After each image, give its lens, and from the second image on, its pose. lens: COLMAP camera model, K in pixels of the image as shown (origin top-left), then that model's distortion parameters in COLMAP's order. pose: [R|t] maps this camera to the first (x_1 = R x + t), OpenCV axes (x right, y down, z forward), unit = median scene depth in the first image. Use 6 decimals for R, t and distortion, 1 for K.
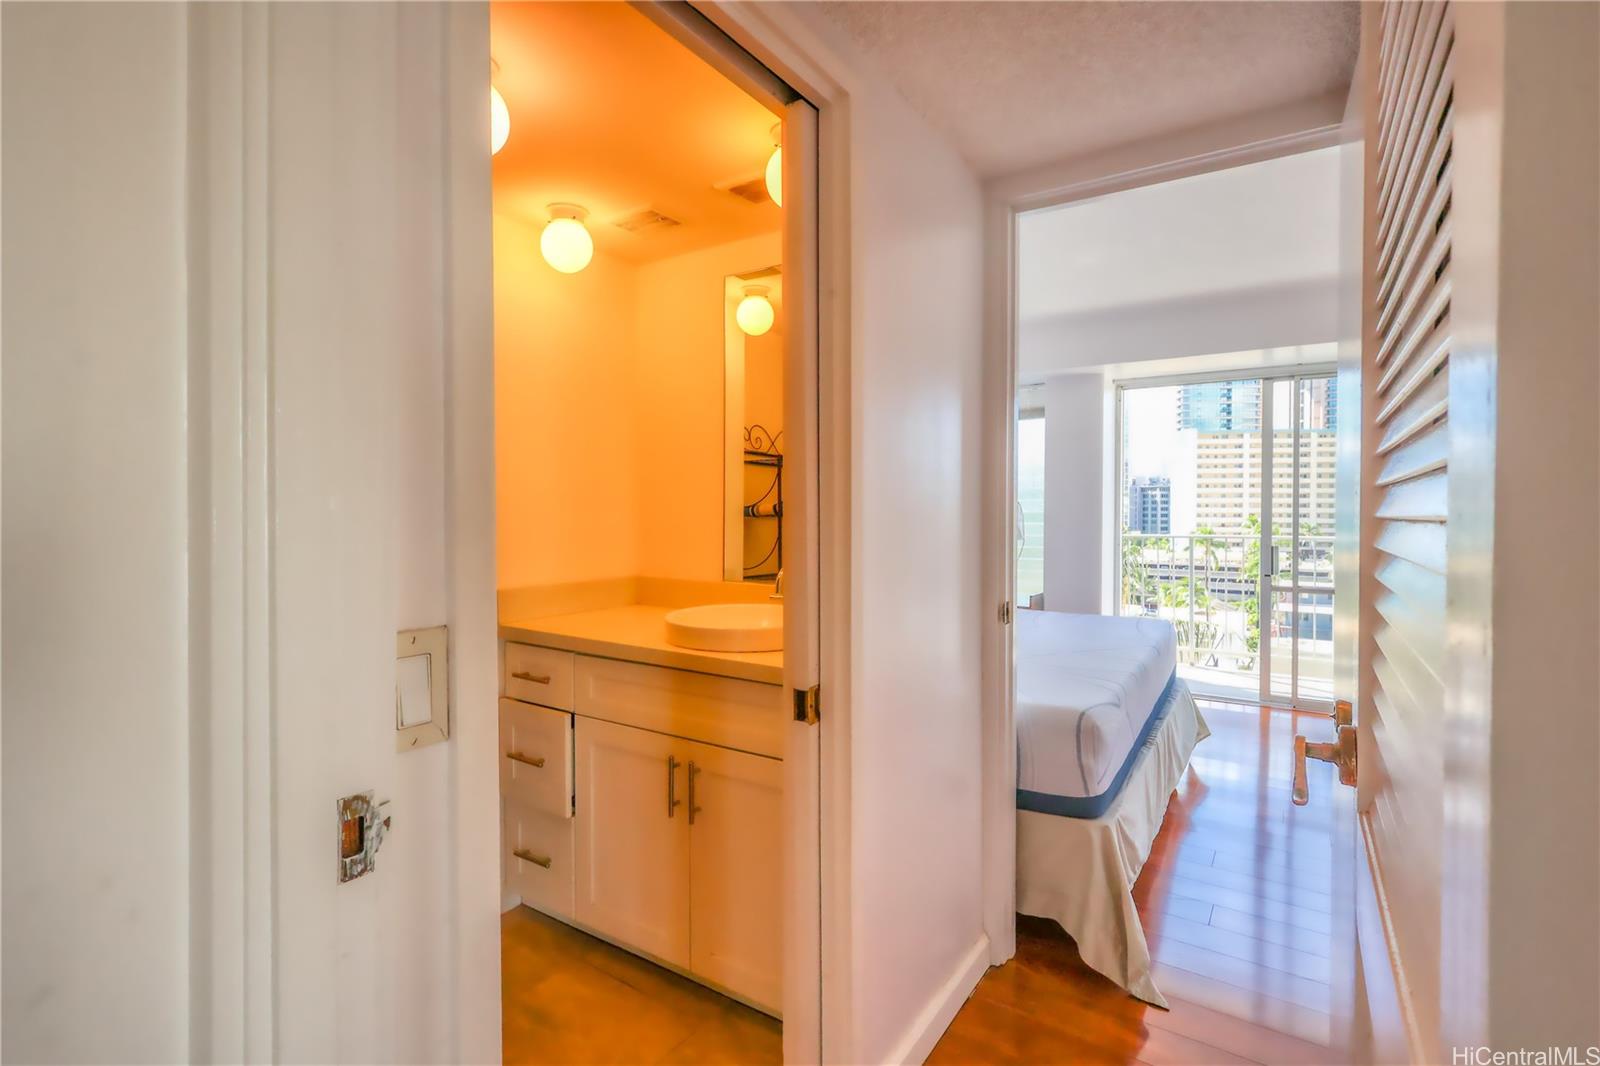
lens RADIAL K [[765.9, 0, 792.0], [0, 765.9, 526.1], [0, 0, 1]] dist [-0.002327, -0.000436]
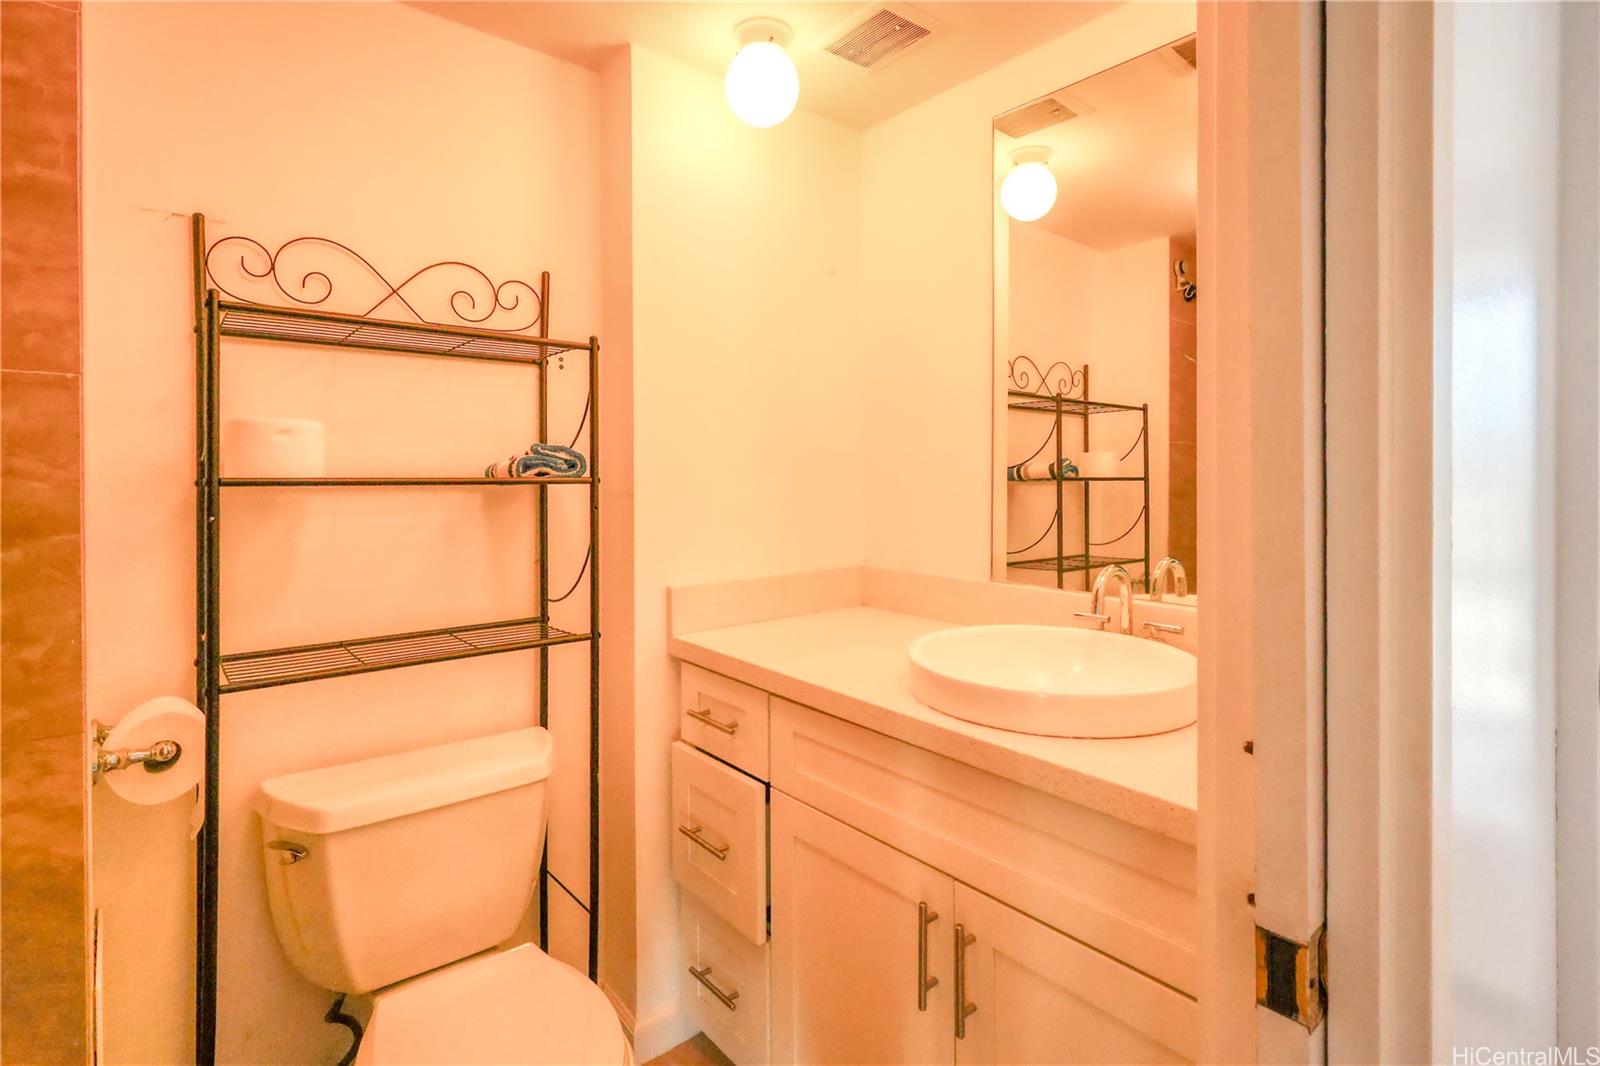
lens RADIAL K [[765.9, 0, 785.6], [0, 765.9, 479.9], [0, 0, 1]] dist [-0.002327, -0.000436]
pose [[0.956645, -0.003232, -0.291239, -0.076873], [0.000856, 0.999965, -0.008287, -0.011307], [0.291256, 0.007679, 0.956614, 0.364226]]
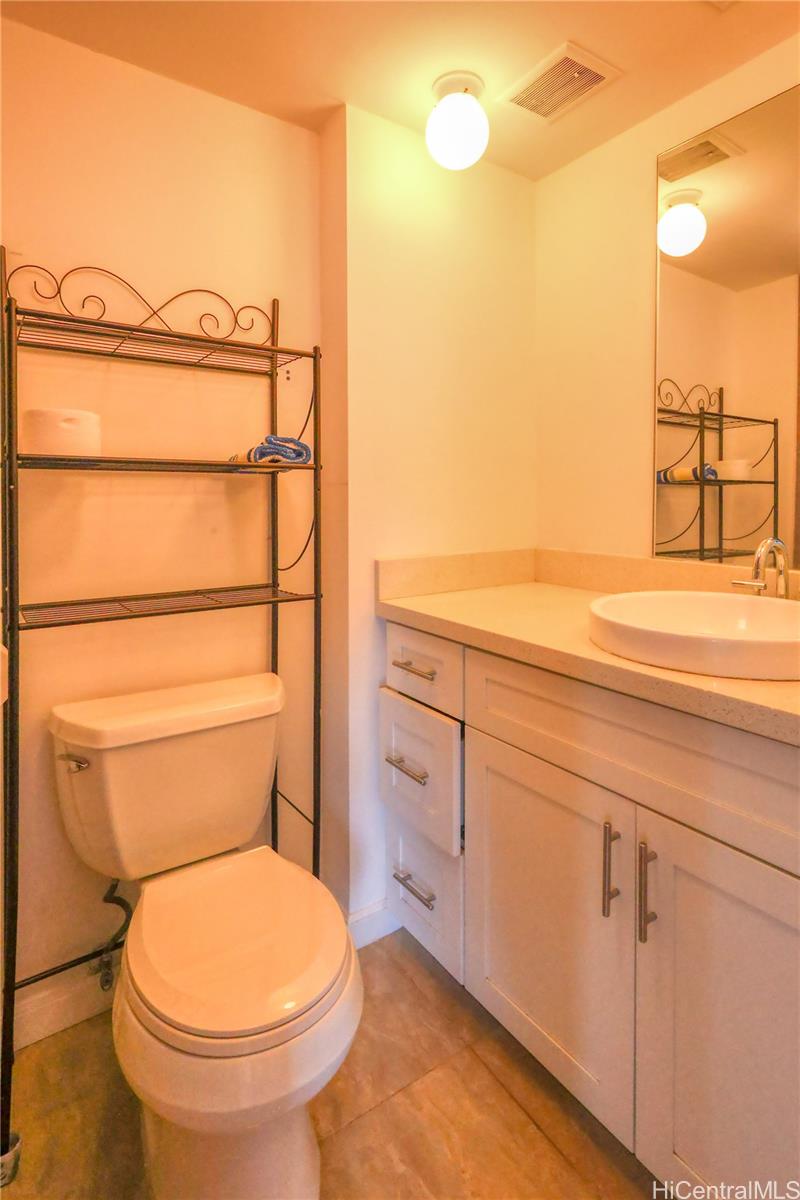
lens RADIAL K [[602.9, 0, 405.7], [0, 602.9, 517.1], [0, 0, 1]] dist [-0.002497, 0.001496]
pose [[0.932935, 0.006680, -0.359983, -0.118046], [-0.003363, 0.999946, 0.009839, 0.029585], [0.360029, -0.007969, 0.932907, 0.400375]]
